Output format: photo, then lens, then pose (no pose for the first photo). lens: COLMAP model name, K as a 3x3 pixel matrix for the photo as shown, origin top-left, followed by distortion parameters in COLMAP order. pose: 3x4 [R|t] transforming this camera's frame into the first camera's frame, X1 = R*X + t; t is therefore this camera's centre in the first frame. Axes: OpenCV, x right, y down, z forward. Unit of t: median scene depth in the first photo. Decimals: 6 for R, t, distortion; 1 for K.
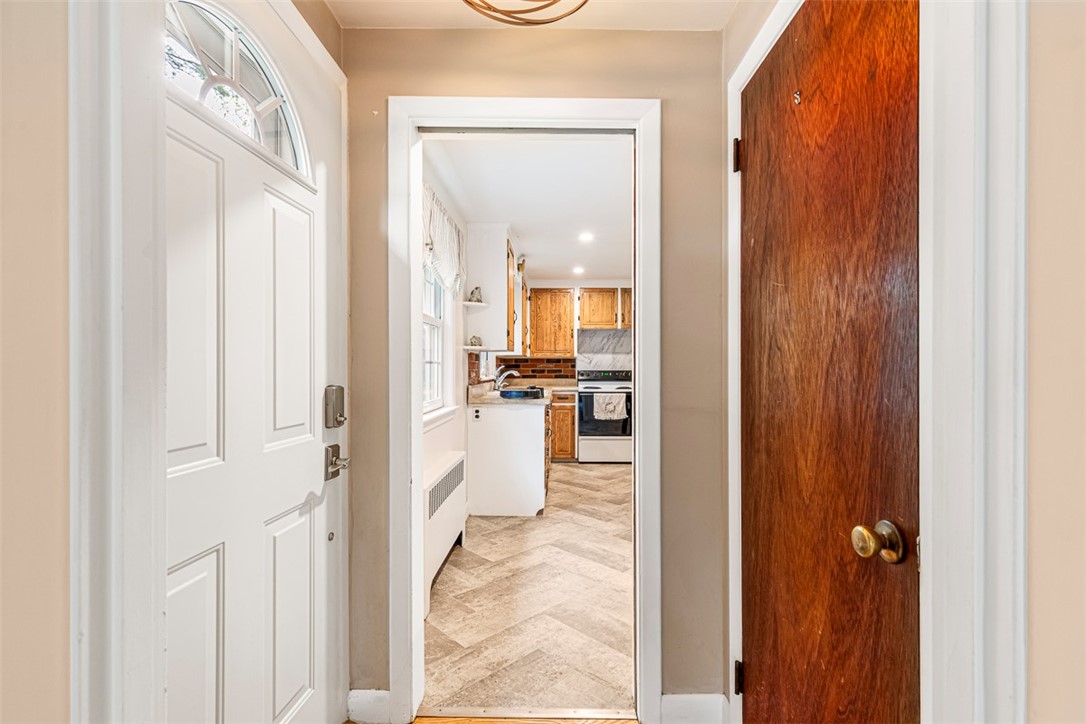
lens RADIAL K [[493.8, 0, 559.5], [0, 493.8, 366.3], [0, 0, 1]] dist [0.001055, -0.000234]
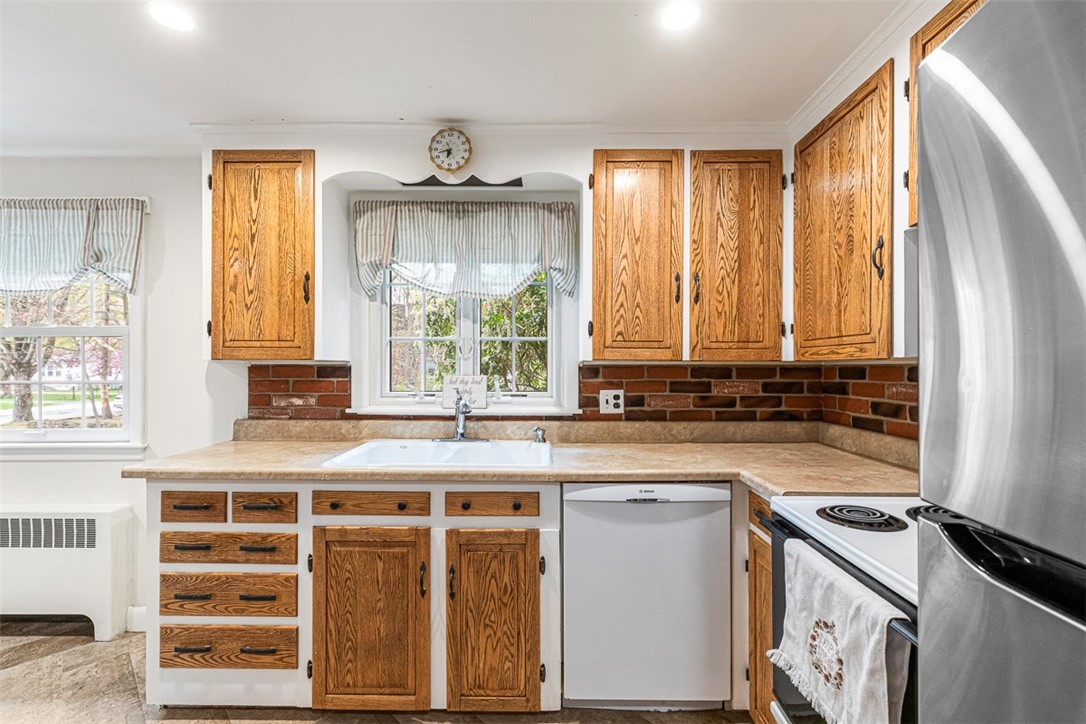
lens RADIAL K [[487.0, 0, 544.2], [0, 487.0, 366.7], [0, 0, 1]] dist [0.008265, -0.001218]
pose [[-0.012551, -0.000990, -0.999921, 0.258011], [0.000392, 0.999999, -0.000995, -0.015454], [0.999921, -0.000405, -0.012551, 0.845498]]
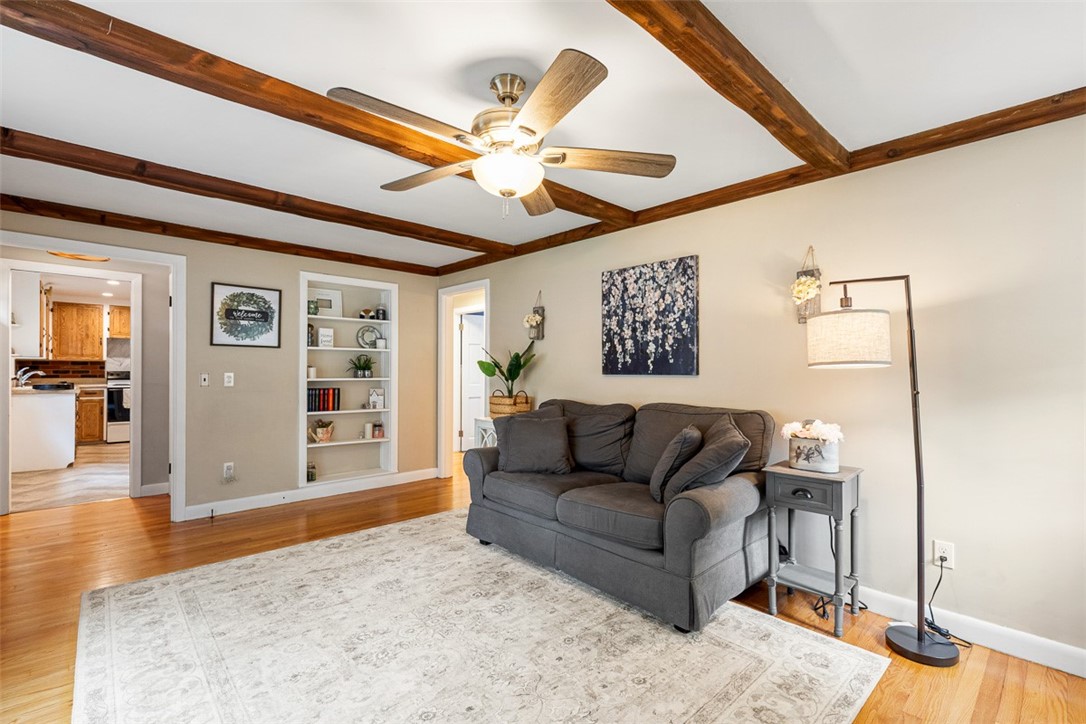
lens RADIAL K [[487.0, 0, 544.2], [0, 487.0, 366.7], [0, 0, 1]] dist [0.008265, -0.001218]
pose [[0.725843, 0.004877, 0.687843, -0.012742], [-0.003580, 0.999988, -0.003312, -0.002674], [-0.687851, -0.000058, 0.725852, -0.662154]]
